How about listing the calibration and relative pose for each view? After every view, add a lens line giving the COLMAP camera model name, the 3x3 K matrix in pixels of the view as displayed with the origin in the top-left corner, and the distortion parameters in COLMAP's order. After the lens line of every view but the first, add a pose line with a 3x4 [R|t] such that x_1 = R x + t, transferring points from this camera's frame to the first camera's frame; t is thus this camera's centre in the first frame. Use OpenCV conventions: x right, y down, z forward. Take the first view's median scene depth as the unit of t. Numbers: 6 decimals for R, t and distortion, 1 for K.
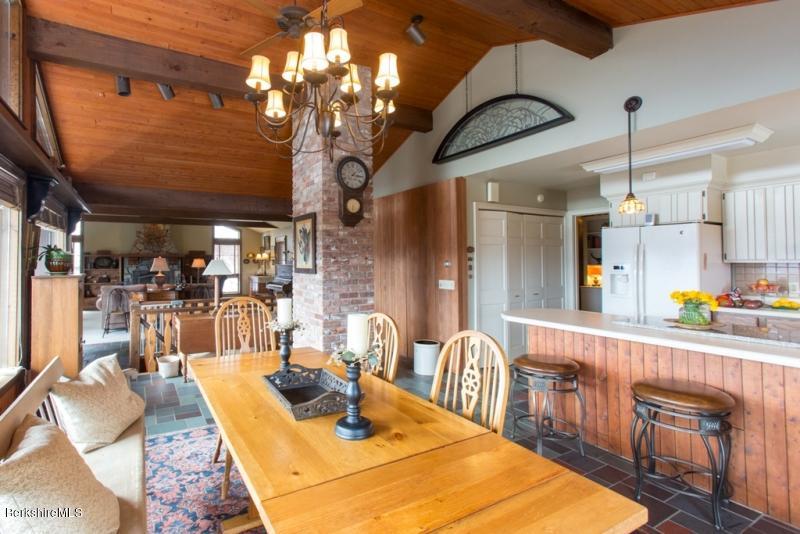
lens RADIAL K [[382.2, 0, 343.5], [0, 382.2, 254.4], [0, 0, 1]] dist [0.001310, 0.000574]
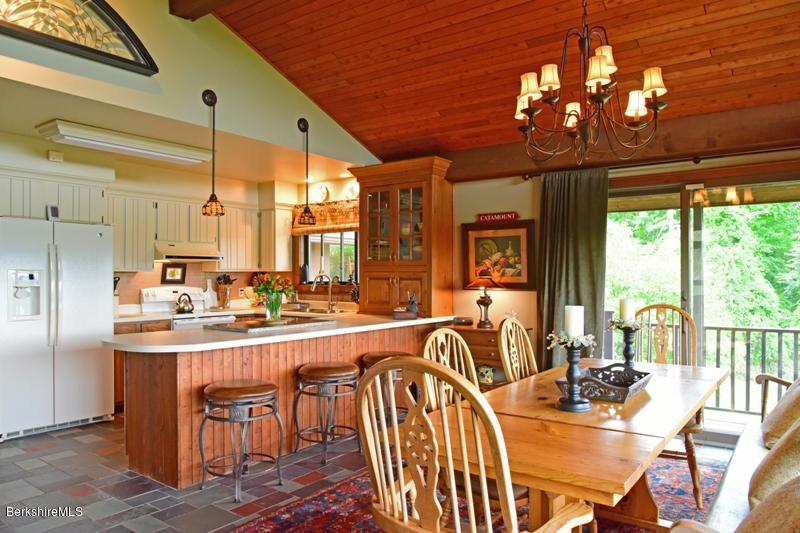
lens RADIAL K [[555.6, 0, 400.5], [0, 555.6, 274.0], [0, 0, 1]] dist [-0.013396, -0.002026]
pose [[-0.428815, 0.004971, 0.903379, -0.377974], [-0.016145, 0.999783, -0.013165, 0.025270], [-0.903248, -0.020231, -0.428642, 0.666040]]
